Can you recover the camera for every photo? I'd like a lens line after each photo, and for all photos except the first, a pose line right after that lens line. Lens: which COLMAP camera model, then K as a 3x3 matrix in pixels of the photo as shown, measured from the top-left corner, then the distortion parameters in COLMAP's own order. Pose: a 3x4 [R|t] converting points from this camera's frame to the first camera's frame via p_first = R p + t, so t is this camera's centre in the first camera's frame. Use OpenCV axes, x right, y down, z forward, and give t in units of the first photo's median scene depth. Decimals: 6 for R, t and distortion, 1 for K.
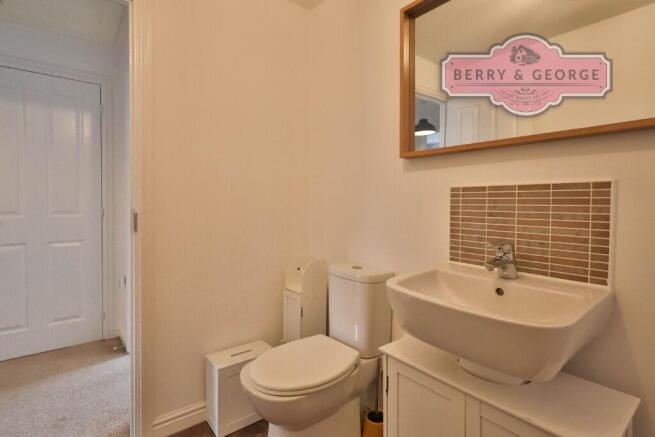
lens RADIAL K [[325.6, 0, 327.5], [0, 325.6, 218.5], [0, 0, 1]] dist [0.001463, 0.000536]
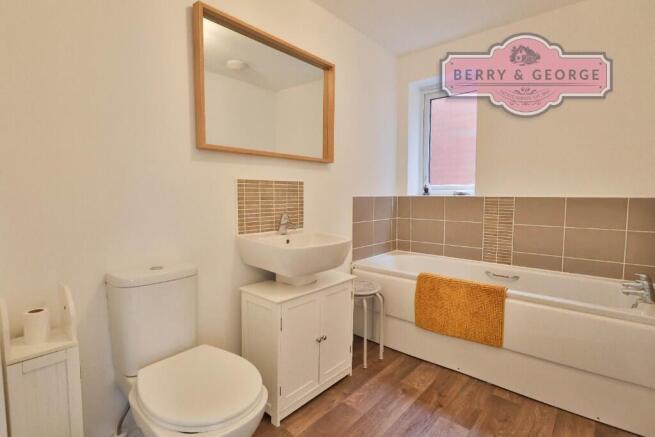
lens RADIAL K [[325.6, 0, 327.5], [0, 325.6, 218.5], [0, 0, 1]] dist [0.001463, 0.000536]
pose [[-0.188254, -0.082024, 0.978689, -1.084952], [0.042681, 0.994882, 0.091590, -0.046424], [-0.981193, 0.059014, -0.183790, 0.979064]]
